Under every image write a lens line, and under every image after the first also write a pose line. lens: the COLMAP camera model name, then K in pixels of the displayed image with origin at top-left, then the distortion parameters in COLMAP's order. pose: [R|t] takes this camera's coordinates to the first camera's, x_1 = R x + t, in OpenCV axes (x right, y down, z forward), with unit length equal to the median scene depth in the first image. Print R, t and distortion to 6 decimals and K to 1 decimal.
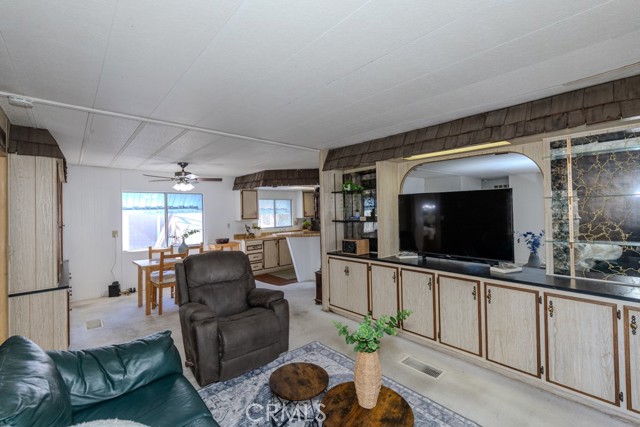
lens RADIAL K [[278.4, 0, 321.0], [0, 278.4, 214.0], [0, 0, 1]] dist [-0.001100, -0.000007]
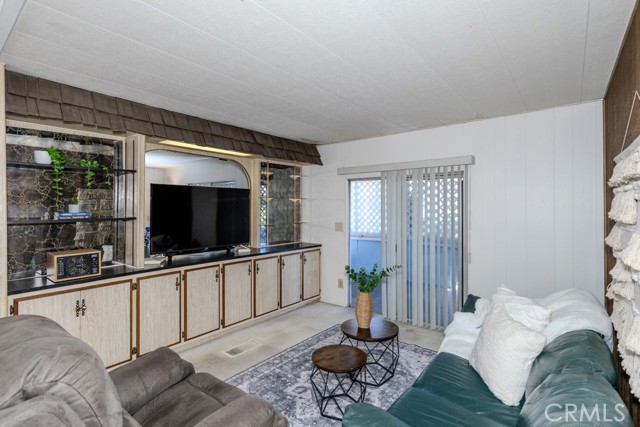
lens RADIAL K [[310.9, 0, 323.6], [0, 310.9, 207.5], [0, 0, 1]] dist [0.005338, 0.000352]
pose [[-0.167073, 0.012460, 0.985866, -0.812281], [0.011486, 0.999877, -0.010691, 0.017141], [-0.985878, 0.009538, -0.167195, 0.807349]]
